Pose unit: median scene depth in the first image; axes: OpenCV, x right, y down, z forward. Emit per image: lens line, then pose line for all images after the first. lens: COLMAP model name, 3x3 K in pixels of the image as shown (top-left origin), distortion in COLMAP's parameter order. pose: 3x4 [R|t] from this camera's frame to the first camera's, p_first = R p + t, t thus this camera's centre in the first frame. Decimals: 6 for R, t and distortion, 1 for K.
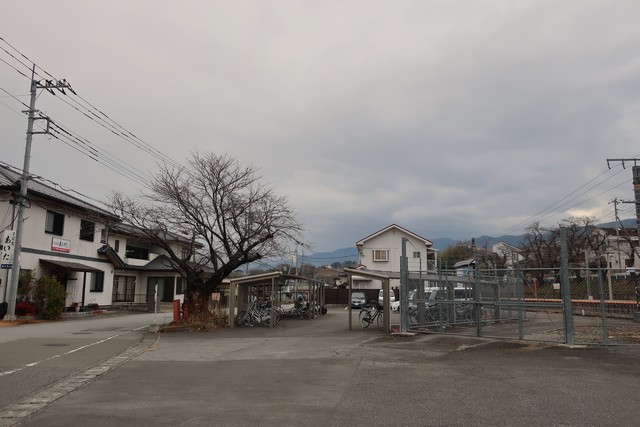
lens RADIAL K [[501.3, 0, 323.7], [0, 501.3, 211.8], [0, 0, 1]] dist [-0.008096, 0.008758]
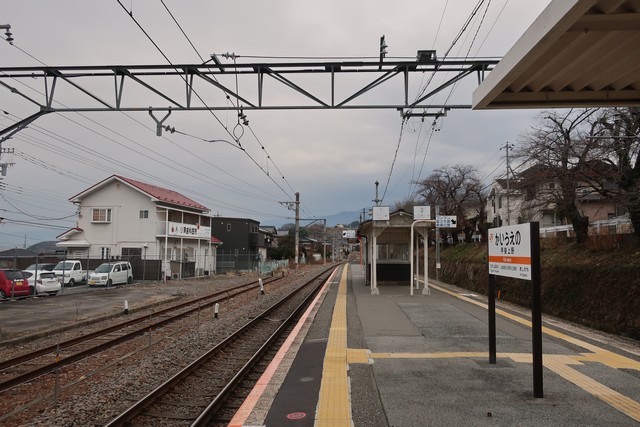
lens RADIAL K [[501.3, 0, 321.5], [0, 501.3, 211.6], [0, 0, 1]] dist [-0.008096, 0.008758]
pose [[0.995331, -0.006676, -0.096287, 0.940613], [0.014569, 0.996566, 0.081512, 0.039986], [0.095412, -0.082534, 0.992010, 0.463832]]
